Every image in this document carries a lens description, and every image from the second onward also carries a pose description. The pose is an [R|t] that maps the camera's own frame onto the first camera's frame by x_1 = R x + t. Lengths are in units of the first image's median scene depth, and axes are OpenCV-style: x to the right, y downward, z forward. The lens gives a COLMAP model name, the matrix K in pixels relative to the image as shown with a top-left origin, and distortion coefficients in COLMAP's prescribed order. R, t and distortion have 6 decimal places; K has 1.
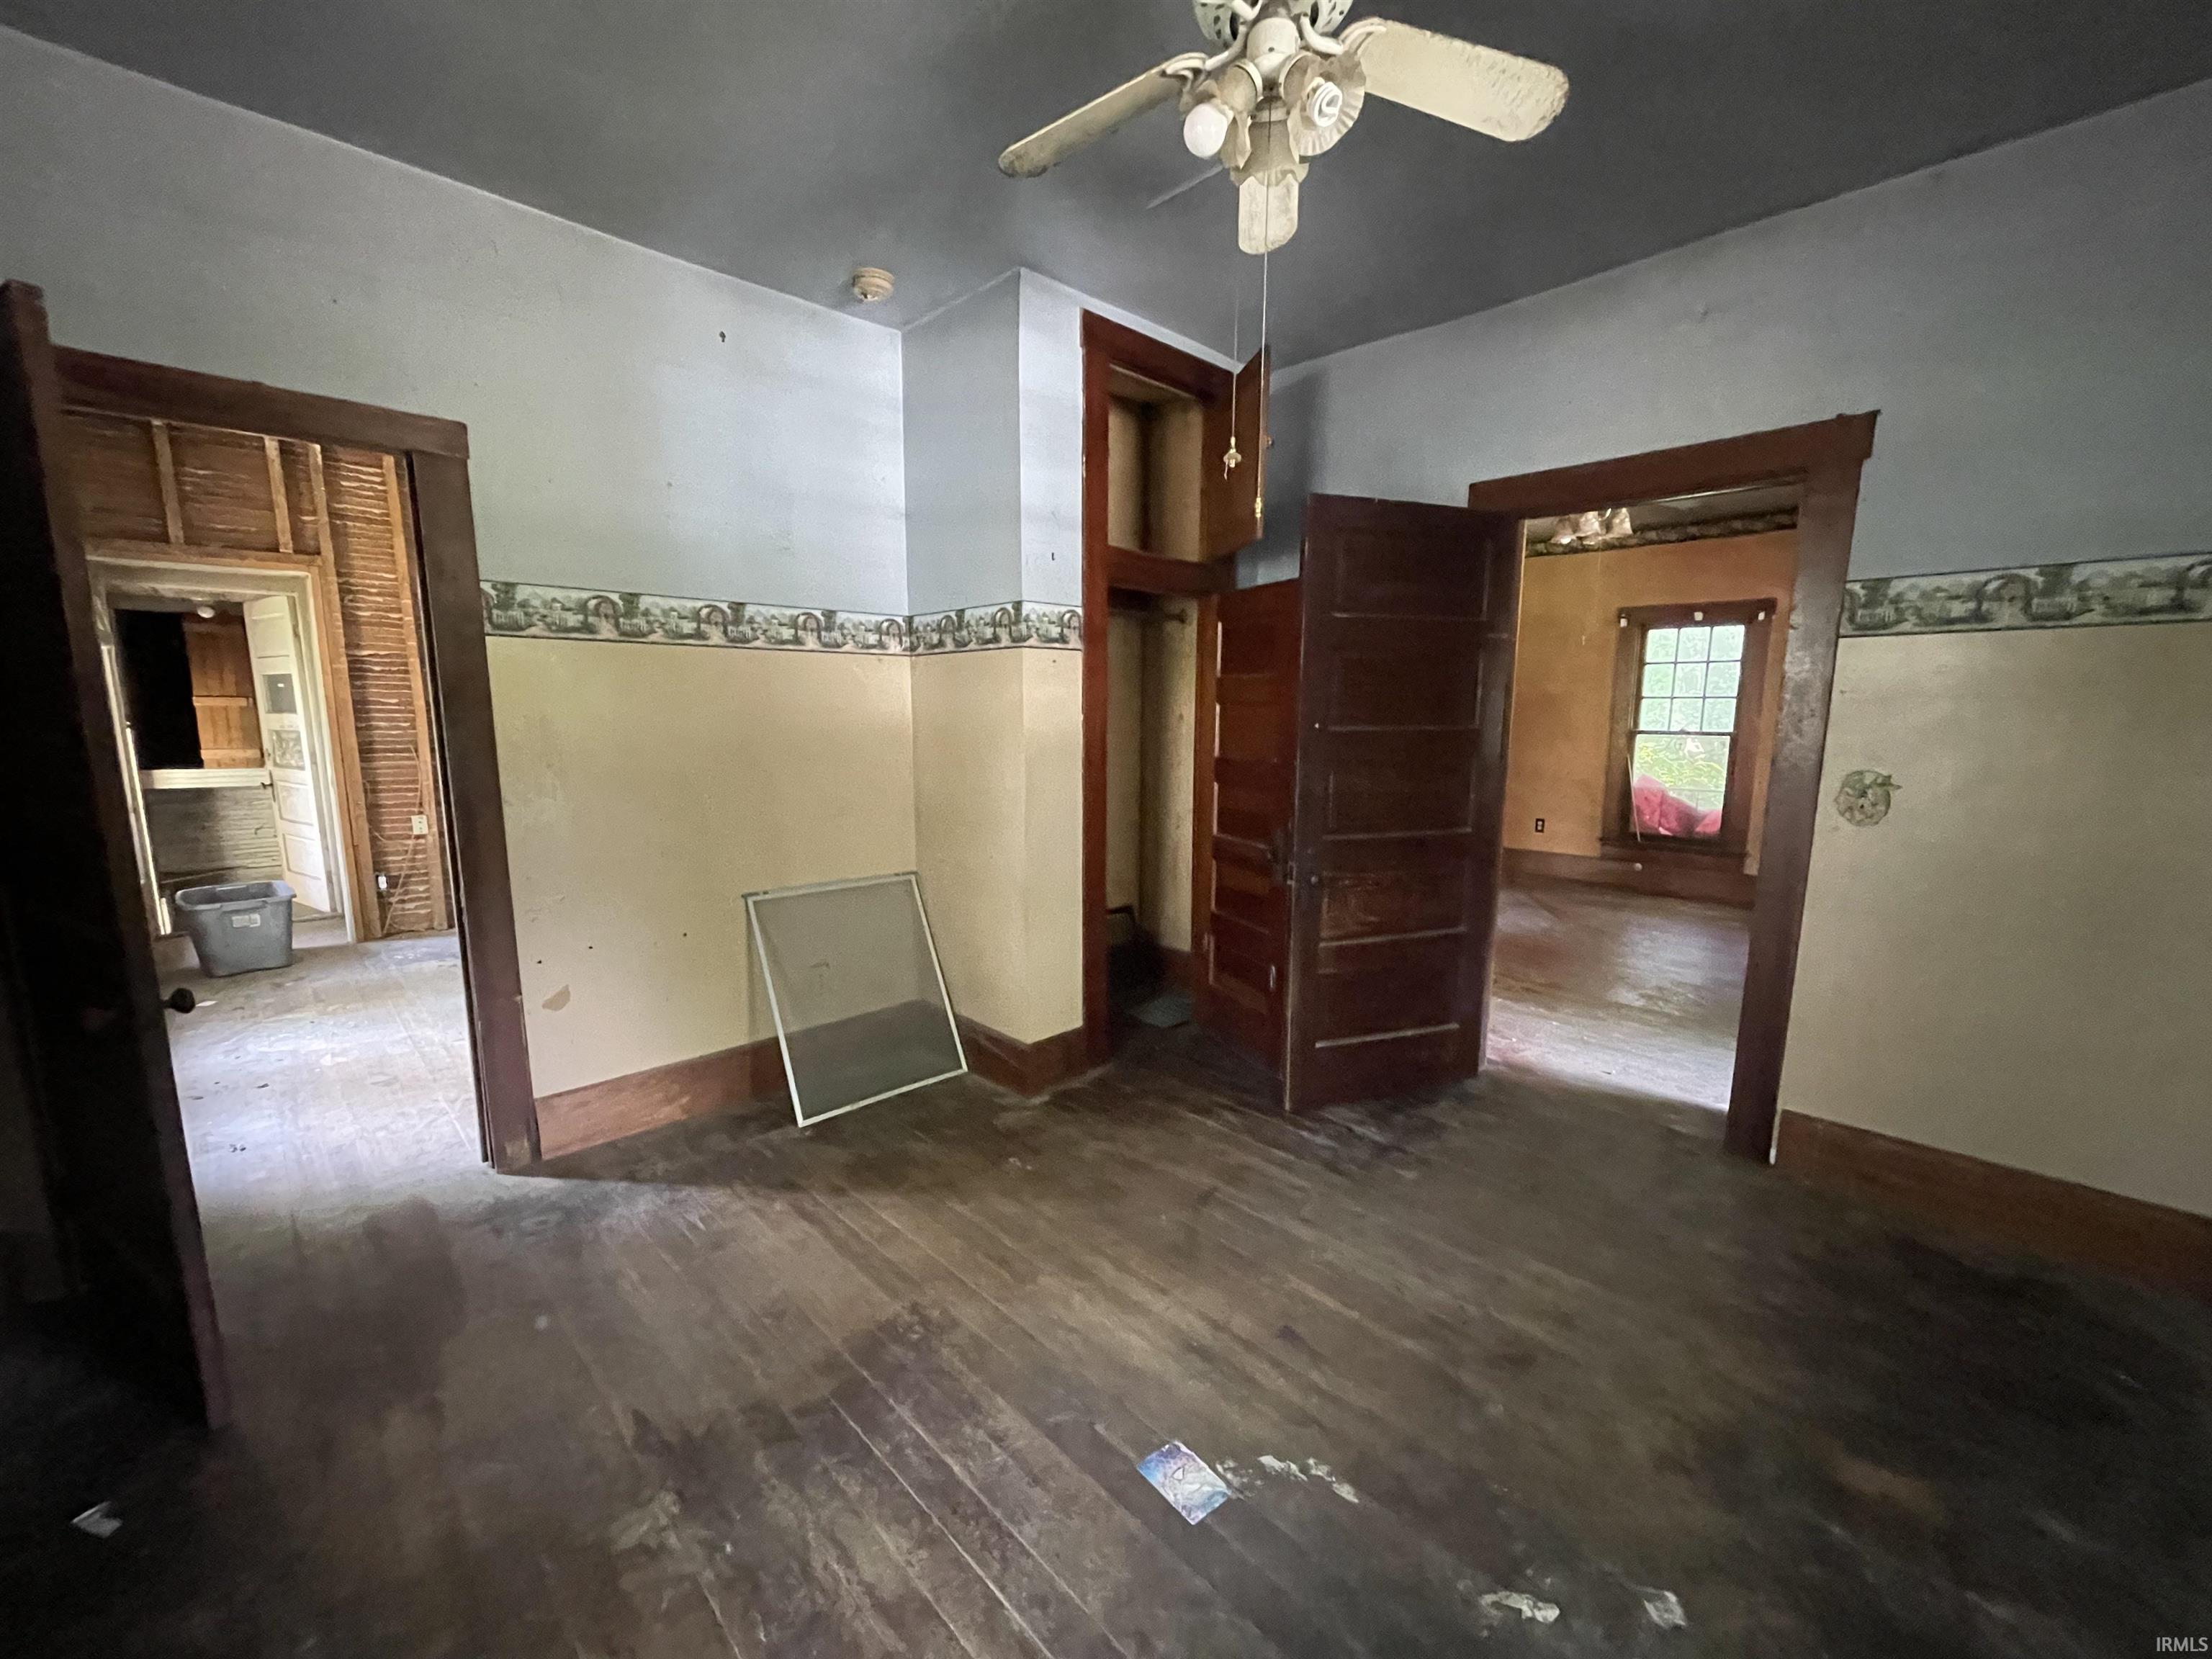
lens RADIAL K [[891.1, 0, 1093.8], [0, 891.1, 834.7], [0, 0, 1]] dist [0.000980, 0.000095]
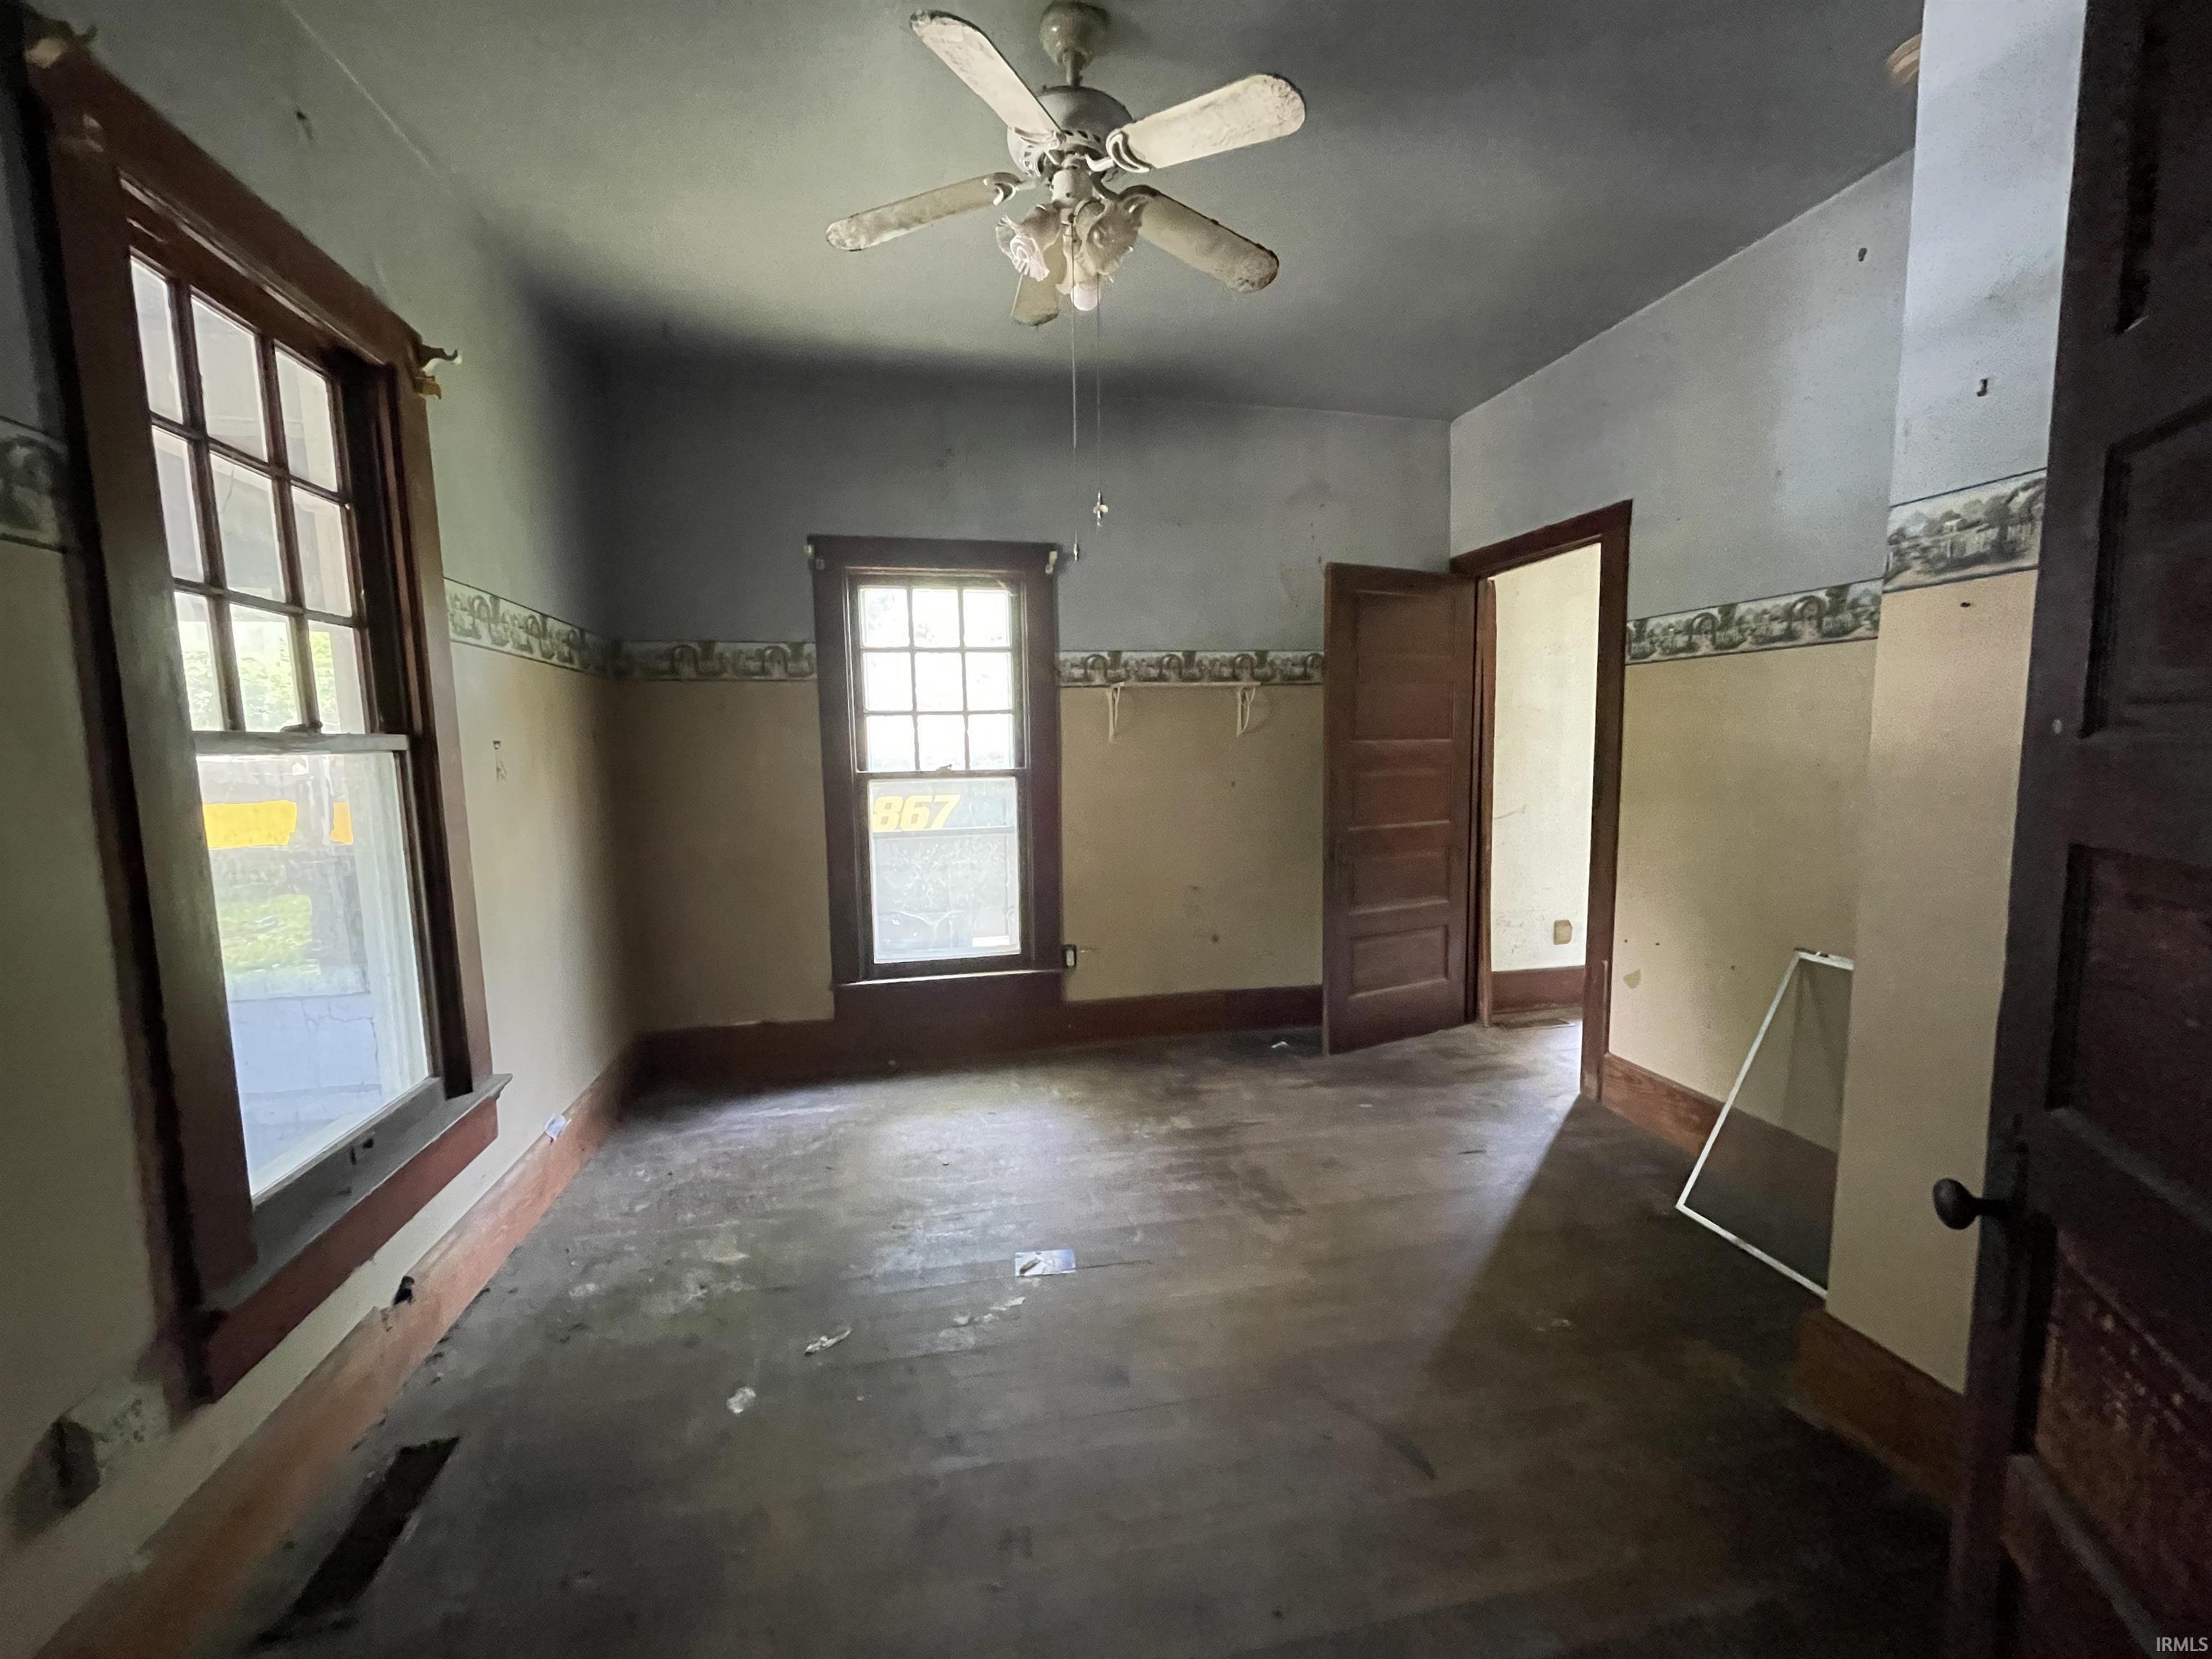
lens RADIAL K [[891.1, 0, 1093.8], [0, 891.1, 834.7], [0, 0, 1]] dist [0.000980, 0.000095]
pose [[-0.533737, 0.103717, -0.839266, 0.695364], [-0.092548, 0.979325, 0.179882, -0.134702], [0.840571, 0.173682, -0.513104, 0.957382]]
